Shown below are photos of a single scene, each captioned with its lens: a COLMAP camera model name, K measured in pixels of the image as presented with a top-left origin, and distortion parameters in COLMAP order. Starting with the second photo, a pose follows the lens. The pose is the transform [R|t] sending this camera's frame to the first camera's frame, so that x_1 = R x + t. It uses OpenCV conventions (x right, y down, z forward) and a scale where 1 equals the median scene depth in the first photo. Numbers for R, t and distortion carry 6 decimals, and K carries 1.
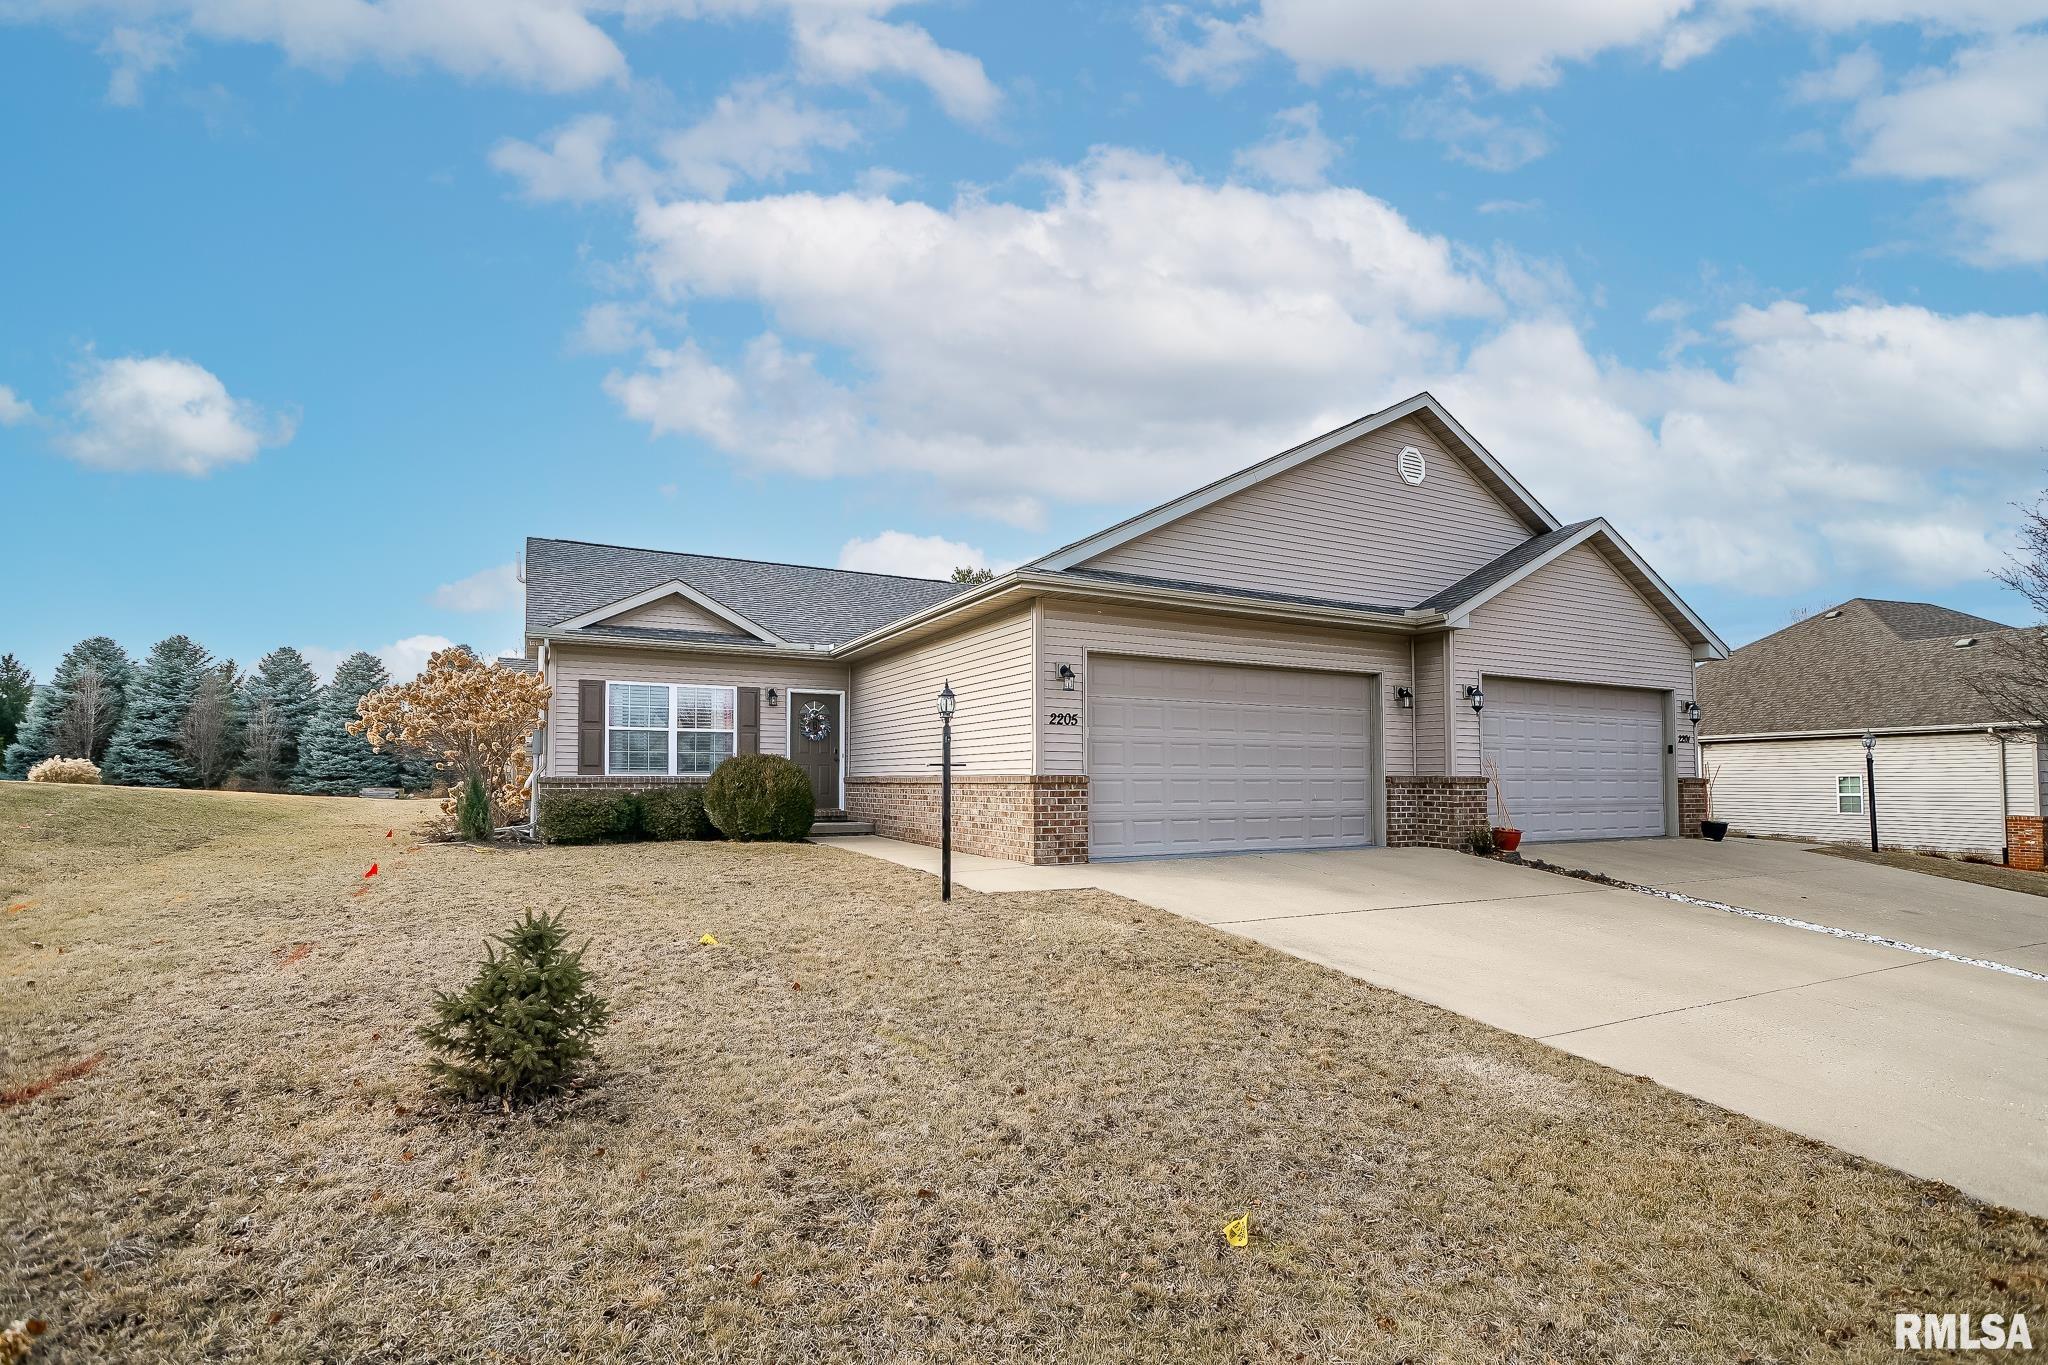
lens RADIAL K [[937.1, 0, 1015.5], [0, 937.1, 747.0], [0, 0, 1]] dist [-0.002072, 0.001056]
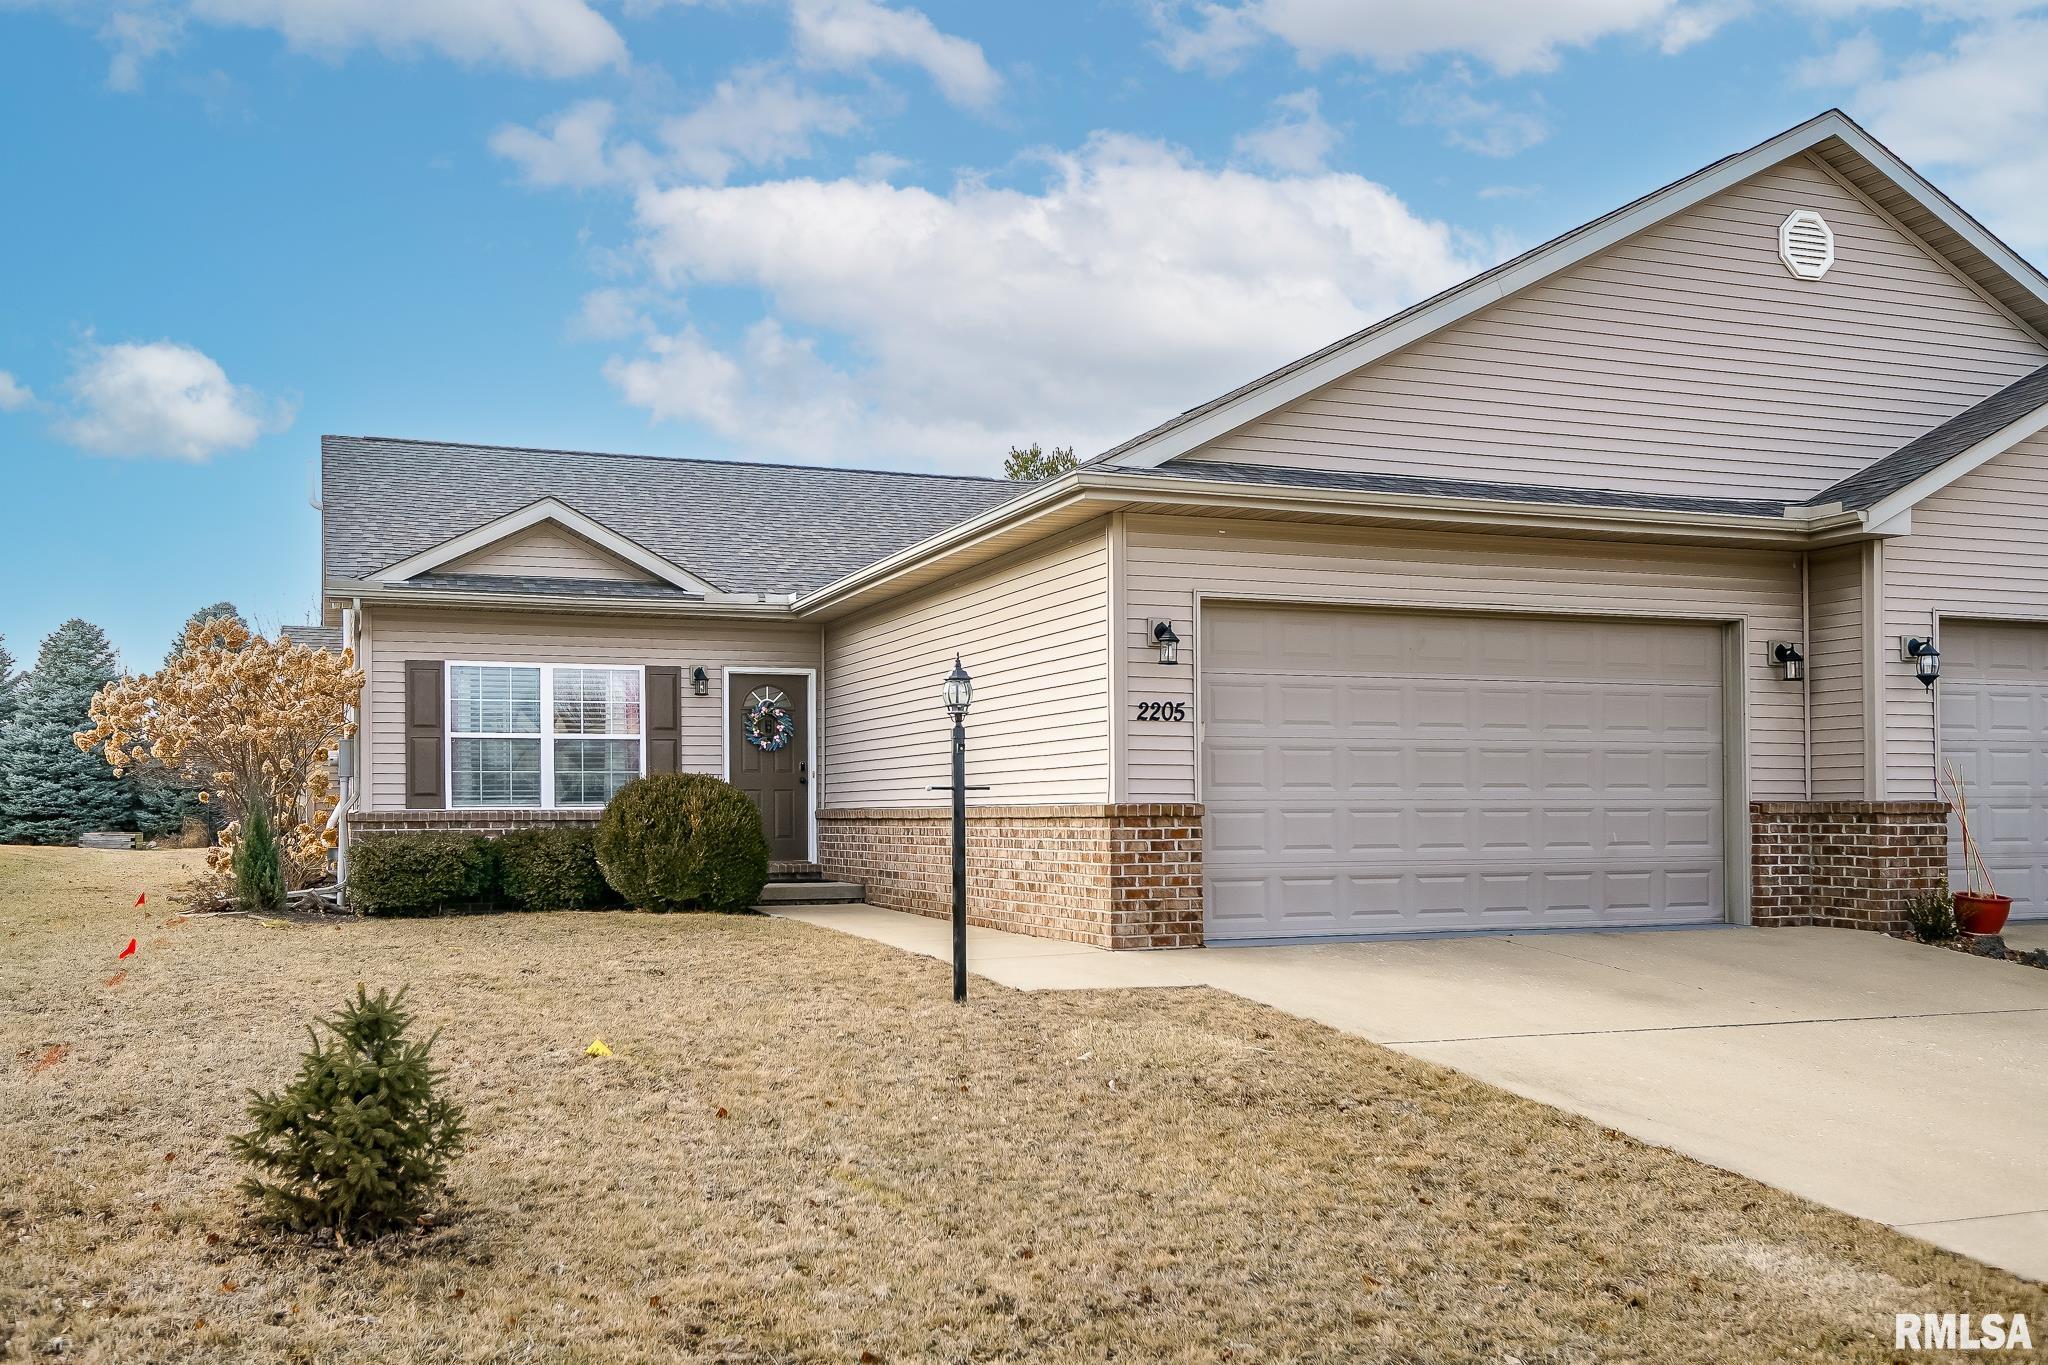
lens RADIAL K [[1660.1, 0, 881.1], [0, 1660.1, 793.1], [0, 0, 1]] dist [0.016984, -0.012747]
pose [[0.988098, -0.008183, -0.153605, 0.038313], [0.011570, 0.999709, 0.021173, -0.001765], [0.153387, -0.022698, 0.987906, -0.097727]]
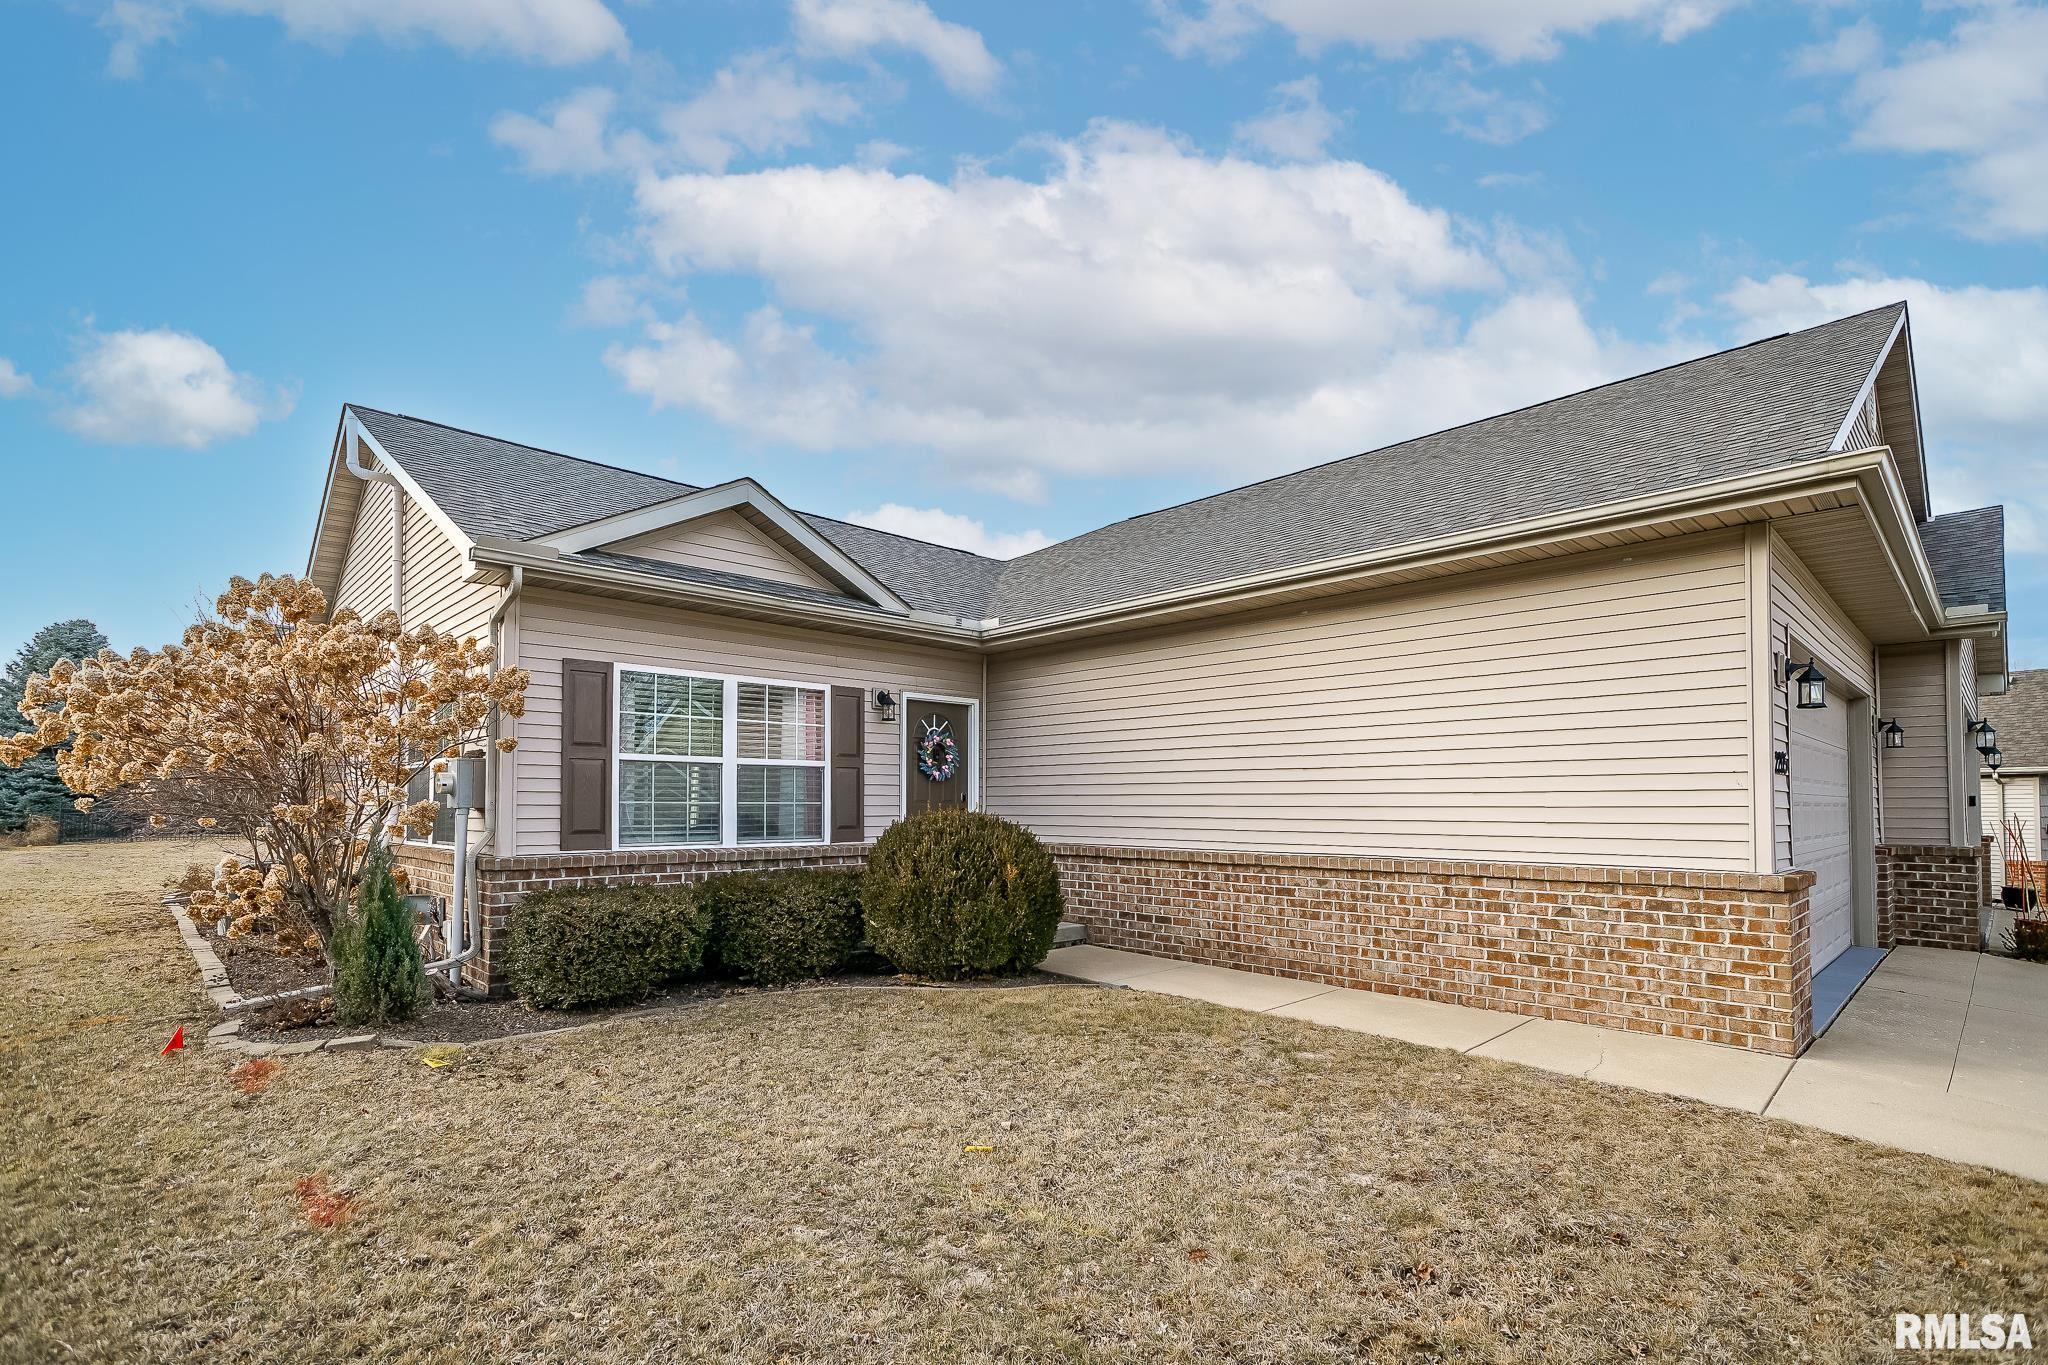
lens RADIAL K [[944.9, 0, 996.6], [0, 944.9, 775.7], [0, 0, 1]] dist [-0.001409, 0.000033]
pose [[0.963157, 0.009884, 0.268760, -0.500370], [-0.011569, 0.999922, 0.004688, -0.019610], [-0.268692, -0.007624, 0.963196, 0.604738]]
